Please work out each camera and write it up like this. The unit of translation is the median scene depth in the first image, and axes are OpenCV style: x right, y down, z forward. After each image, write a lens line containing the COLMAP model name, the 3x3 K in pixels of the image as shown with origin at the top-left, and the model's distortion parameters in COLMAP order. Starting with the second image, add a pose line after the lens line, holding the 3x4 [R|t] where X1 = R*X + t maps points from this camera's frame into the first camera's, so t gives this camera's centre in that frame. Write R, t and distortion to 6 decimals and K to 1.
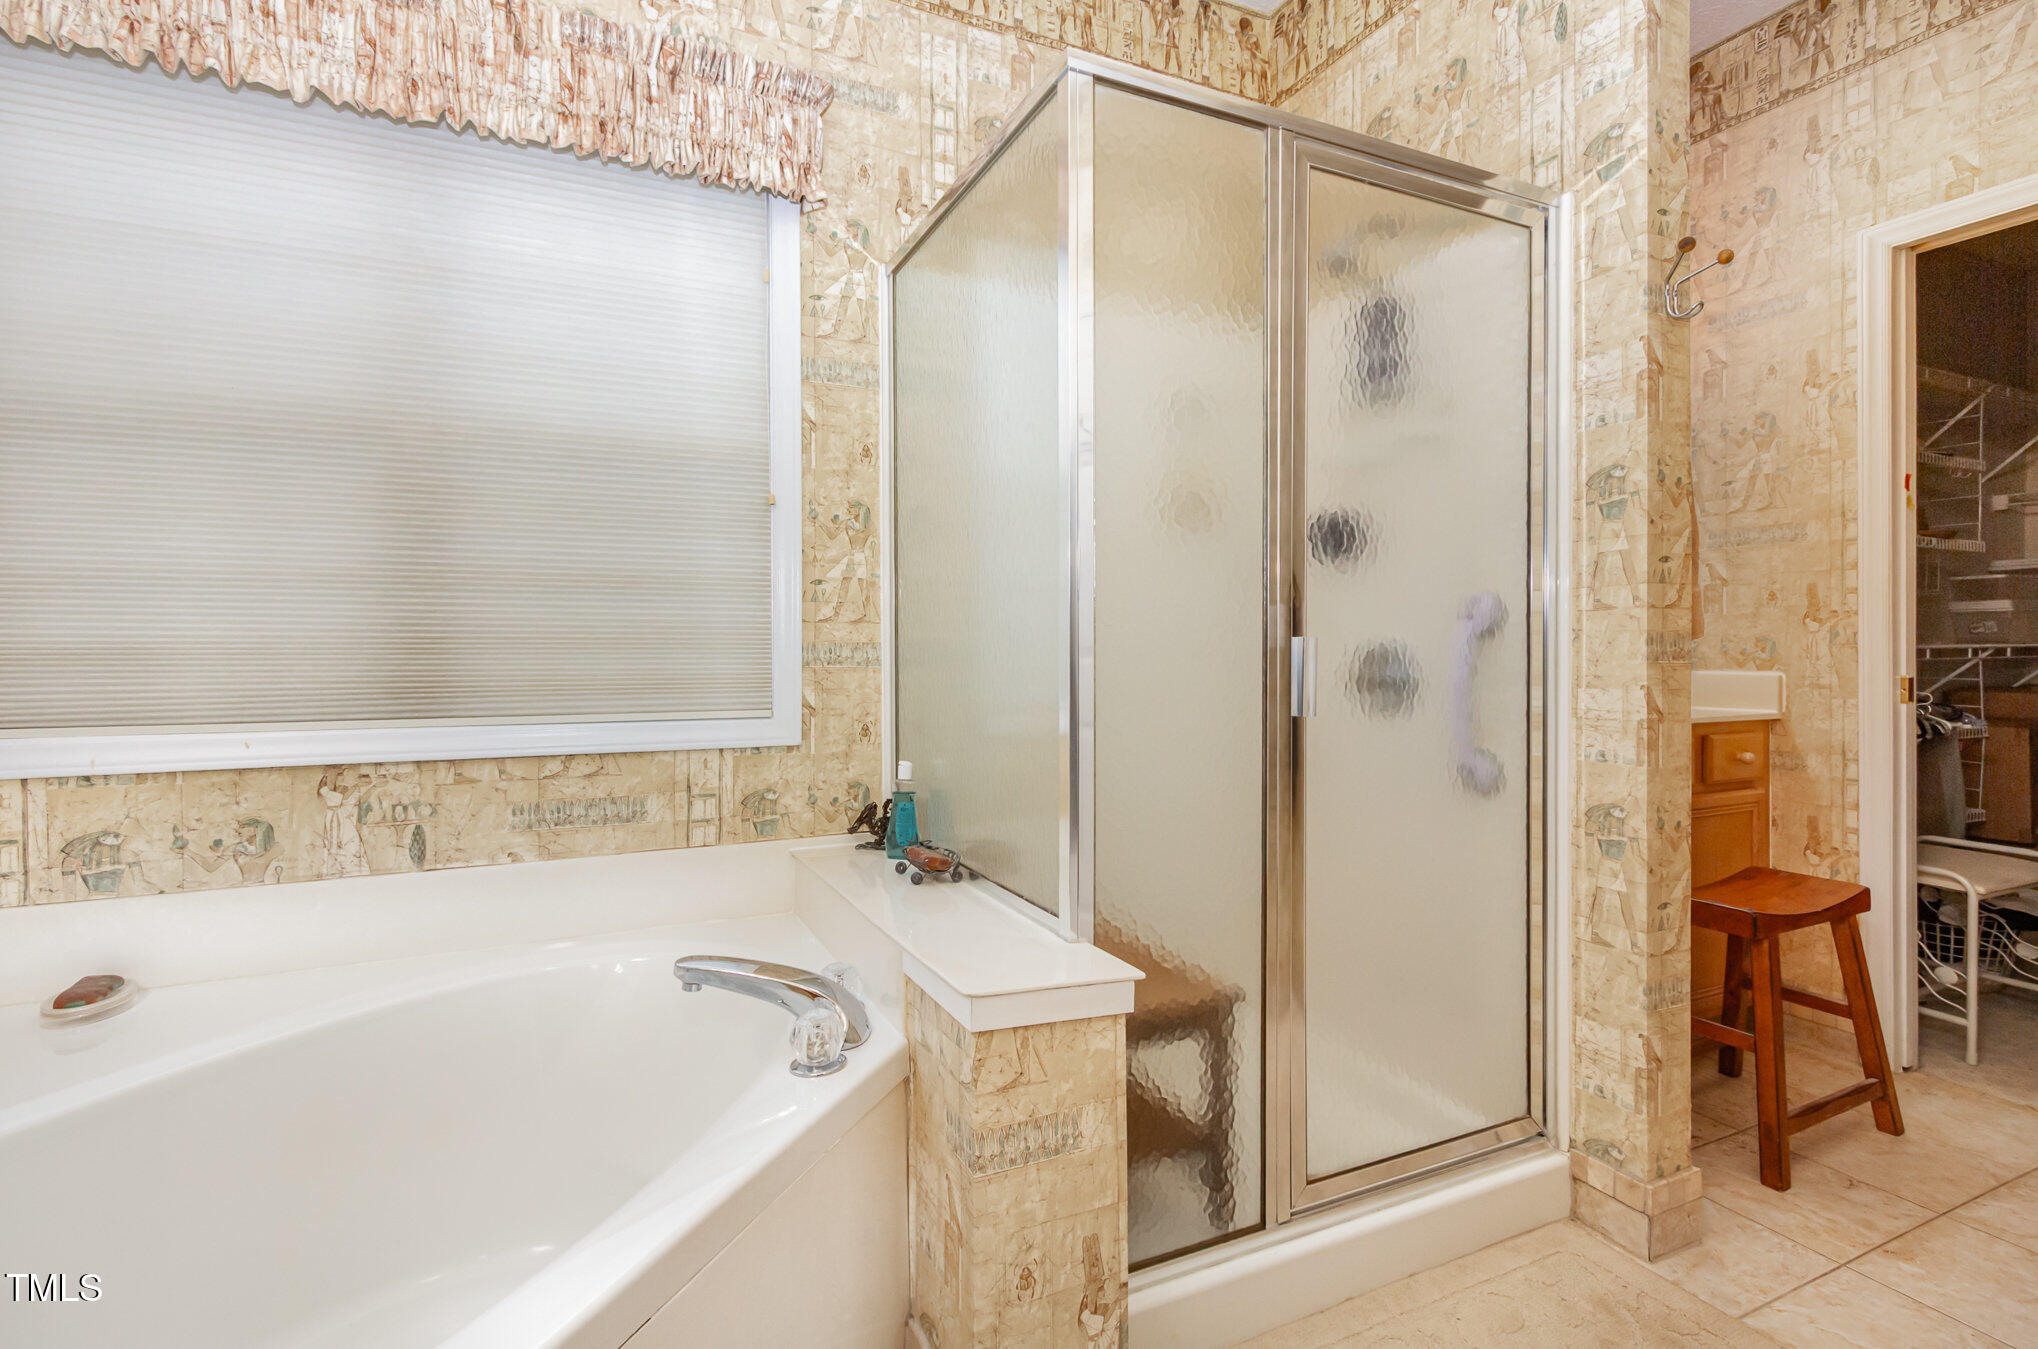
lens RADIAL K [[958.5, 0, 1020.4], [0, 958.5, 654.9], [0, 0, 1]] dist [0.005051, -0.002475]
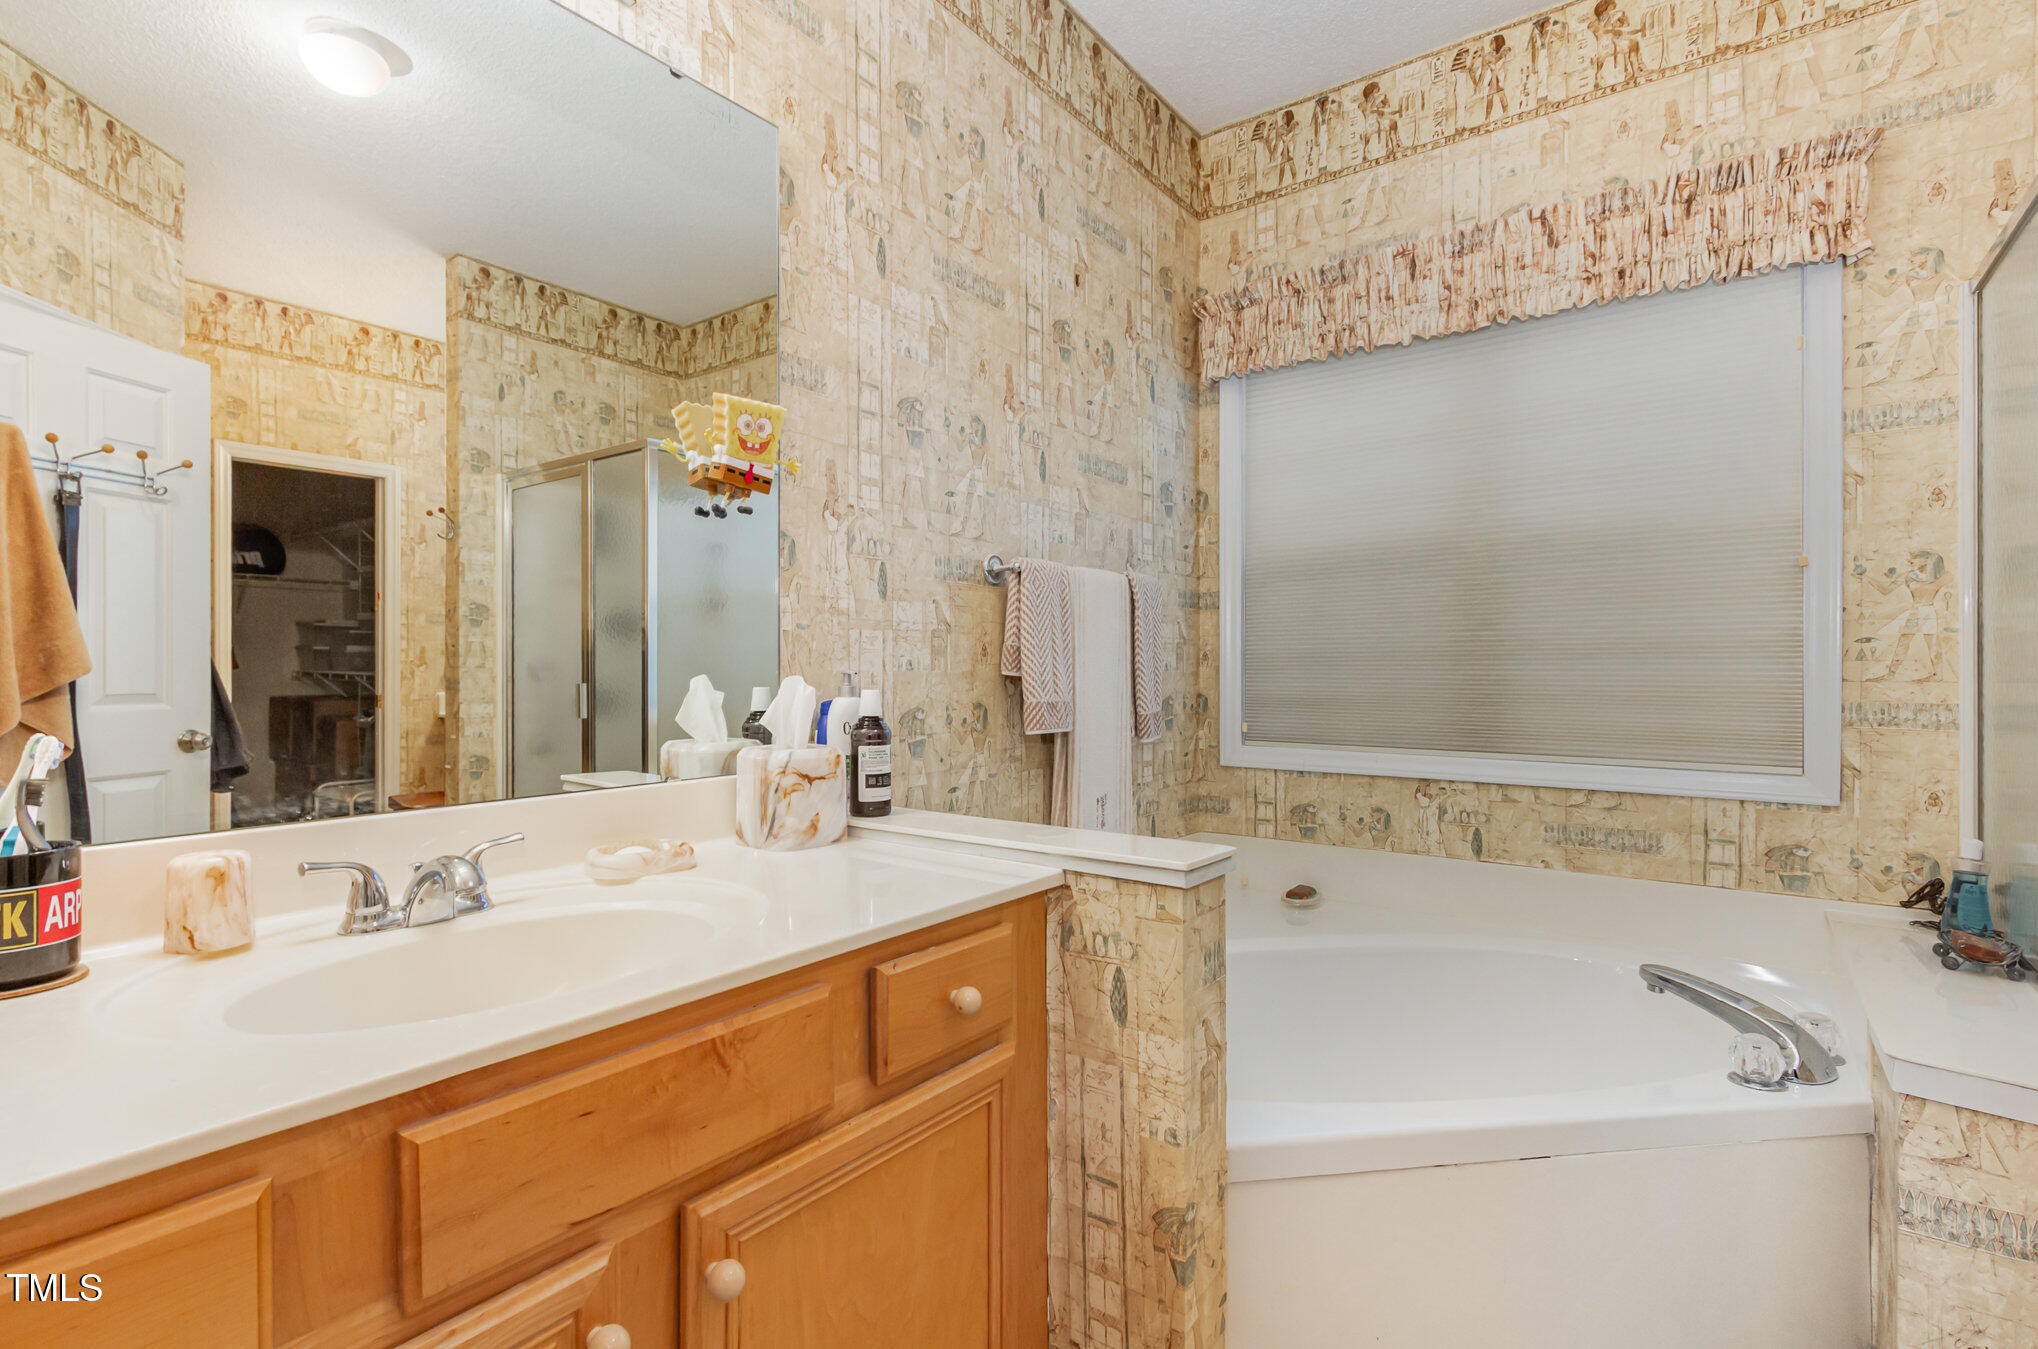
lens RADIAL K [[958.5, 0, 1011.8], [0, 958.5, 672.0], [0, 0, 1]] dist [0.005051, -0.002475]
pose [[0.471704, 0.005930, -0.881737, 0.271124], [-0.004618, 0.999980, 0.004255, -0.050317], [0.881745, 0.002065, 0.471722, -0.245929]]
